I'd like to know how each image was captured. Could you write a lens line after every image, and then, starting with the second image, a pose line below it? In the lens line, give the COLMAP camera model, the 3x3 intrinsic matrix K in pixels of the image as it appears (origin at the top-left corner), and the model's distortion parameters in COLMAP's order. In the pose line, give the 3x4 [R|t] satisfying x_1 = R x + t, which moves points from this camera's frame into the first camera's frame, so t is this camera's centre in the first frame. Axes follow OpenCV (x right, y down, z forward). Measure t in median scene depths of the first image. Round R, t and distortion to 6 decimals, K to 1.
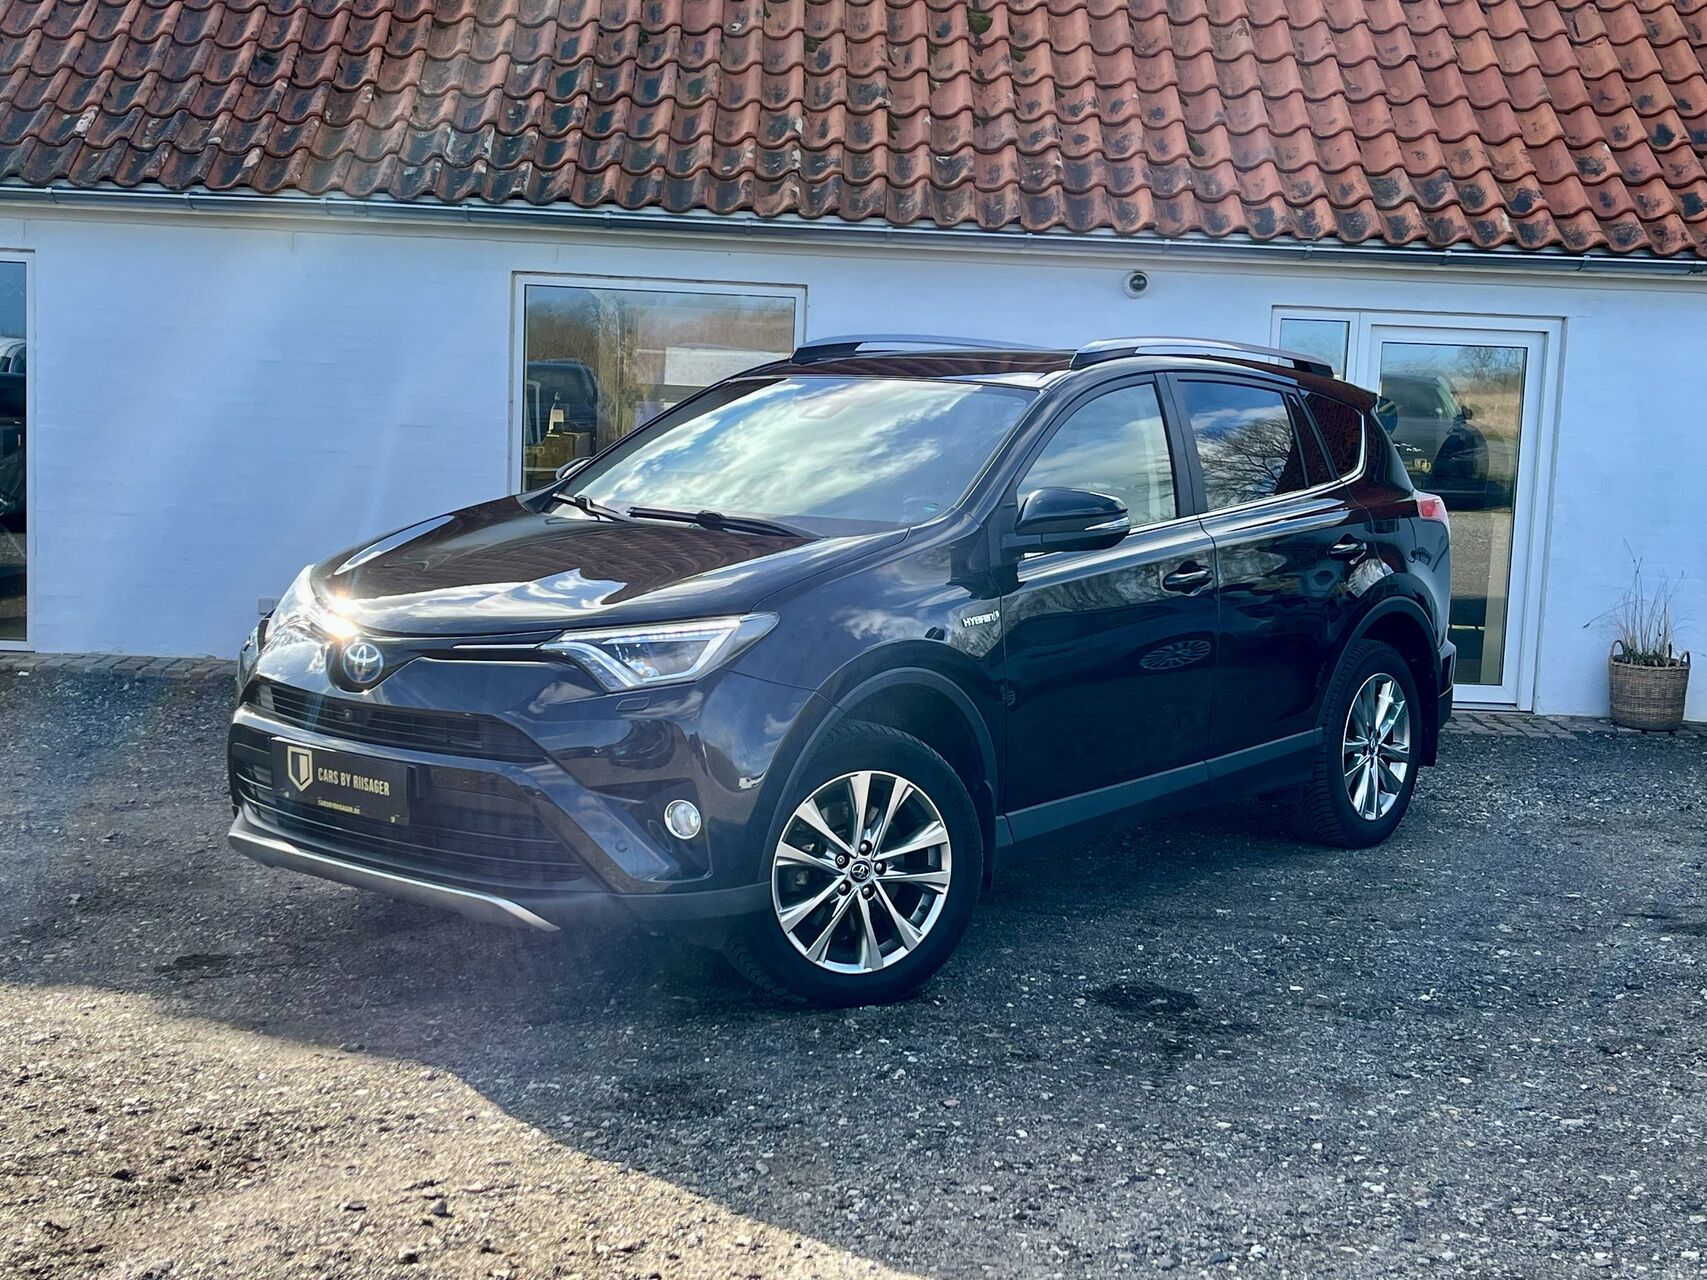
lens RADIAL K [[2178.4, 0, 853.5], [0, 2178.4, 640.0], [0, 0, 1]] dist [0.109263, -0.280517]
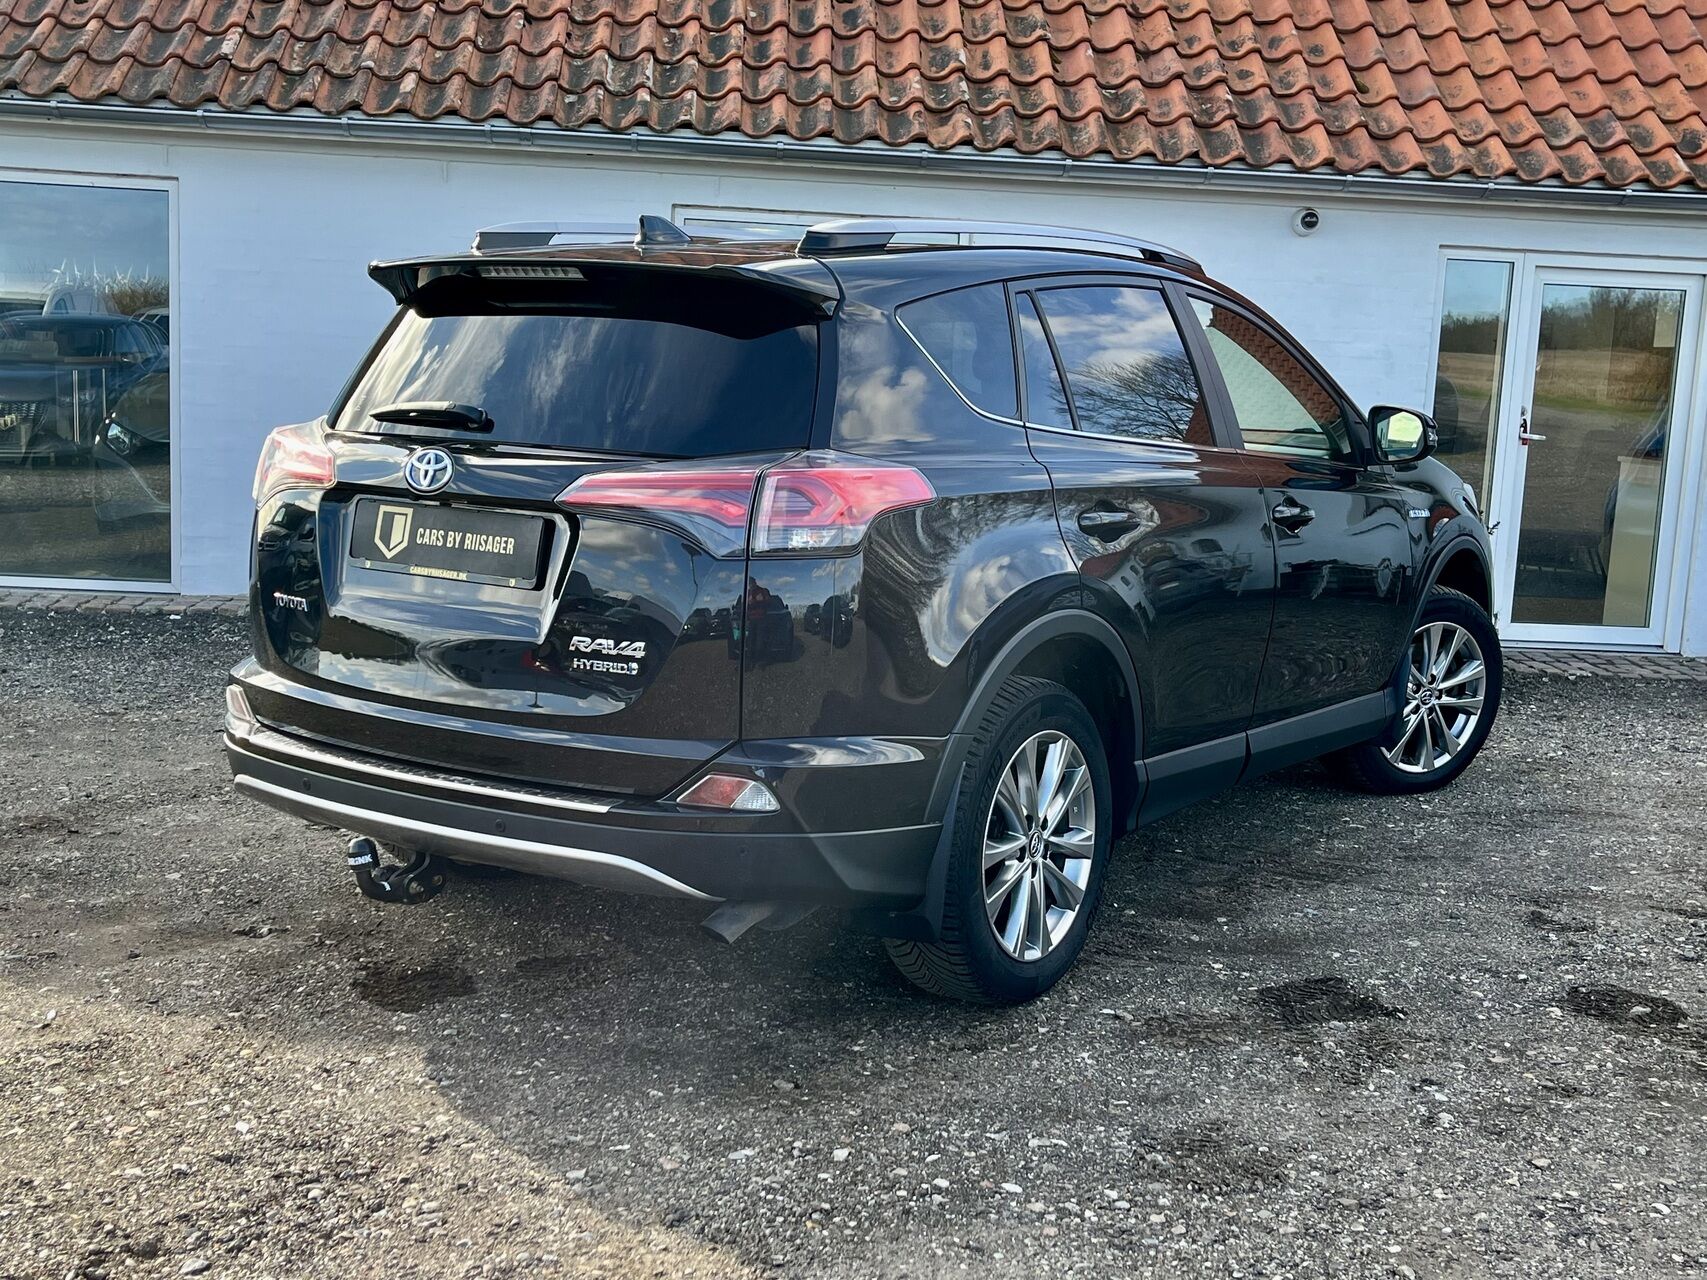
lens RADIAL K [[1943.7, 0, 853.5], [0, 1943.7, 640.0], [0, 0, 1]] dist [0.038110, -0.031528]
pose [[0.999039, -0.000472, 0.043833, -0.113790], [-0.001168, 0.999301, 0.037365, -0.006998], [-0.043820, -0.037381, 0.998340, 0.124147]]
